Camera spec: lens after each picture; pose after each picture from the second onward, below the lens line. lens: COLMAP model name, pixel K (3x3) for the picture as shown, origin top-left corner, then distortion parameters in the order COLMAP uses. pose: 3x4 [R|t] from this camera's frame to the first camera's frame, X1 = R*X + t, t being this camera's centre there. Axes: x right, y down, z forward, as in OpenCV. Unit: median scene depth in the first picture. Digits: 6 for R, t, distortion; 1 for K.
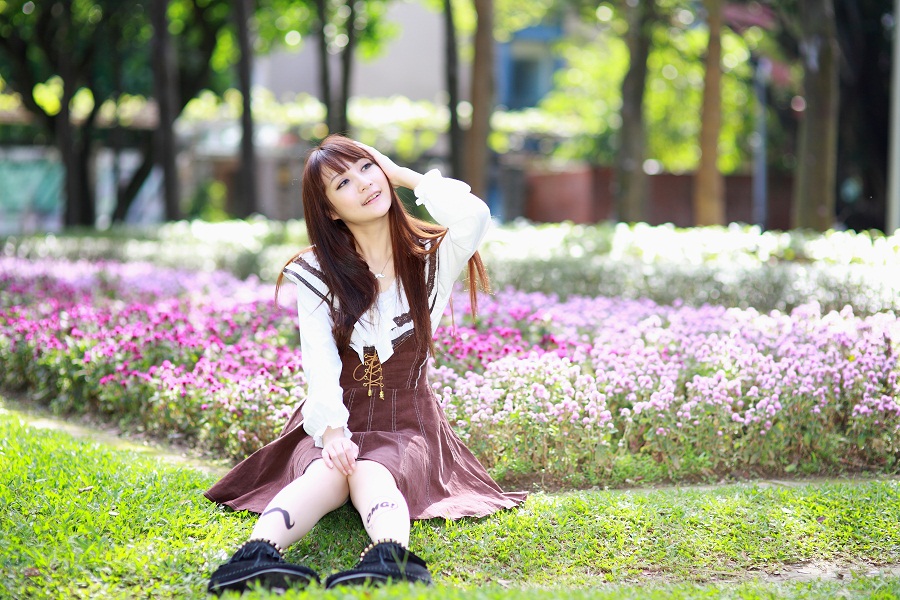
lens RADIAL K [[2153.5, 0, 452.4], [0, 2153.5, 297.0], [0, 0, 1]] dist [-0.023482, 0.000000]
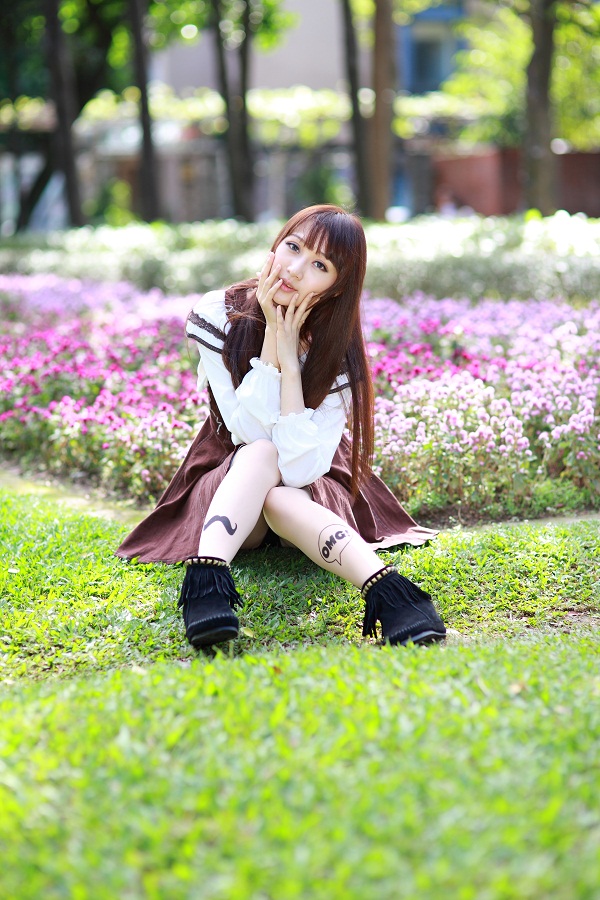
lens RADIAL K [[2153.5, 0, 293.7], [0, 2153.5, 455.9], [0, 0, 1]] dist [-0.023482, 0.000000]
pose [[0.998515, -0.041129, -0.035733, 0.002931], [0.043855, 0.995896, 0.079172, -0.015551], [0.032330, -0.080621, 0.996220, 0.036997]]
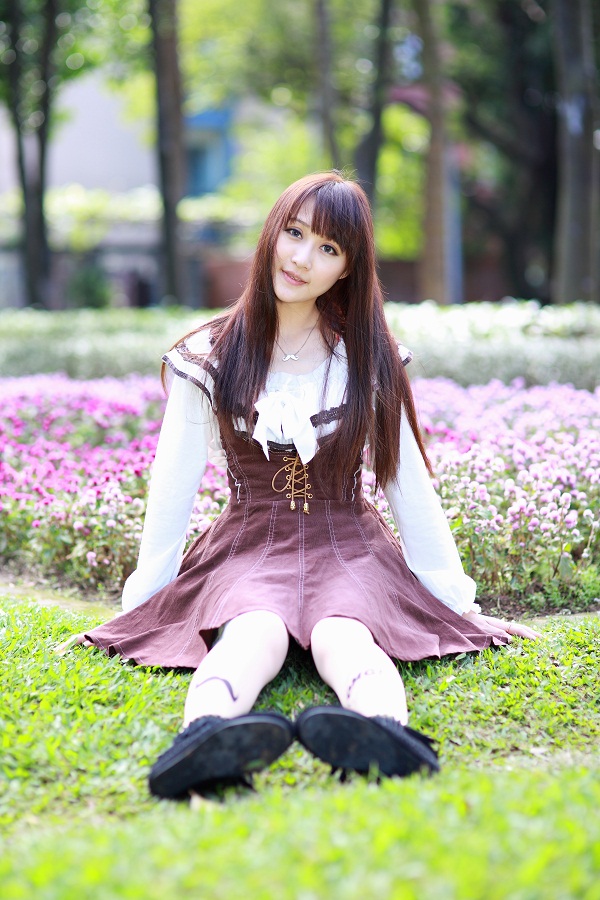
lens RADIAL K [[2153.5, 0, 298.3], [0, 2153.5, 452.1], [0, 0, 1]] dist [-0.023482, 0.000000]
pose [[0.995563, -0.029401, 0.089382, -0.080597], [0.026895, 0.999214, 0.029105, 0.003471], [-0.090168, -0.026572, 0.995572, 0.178398]]
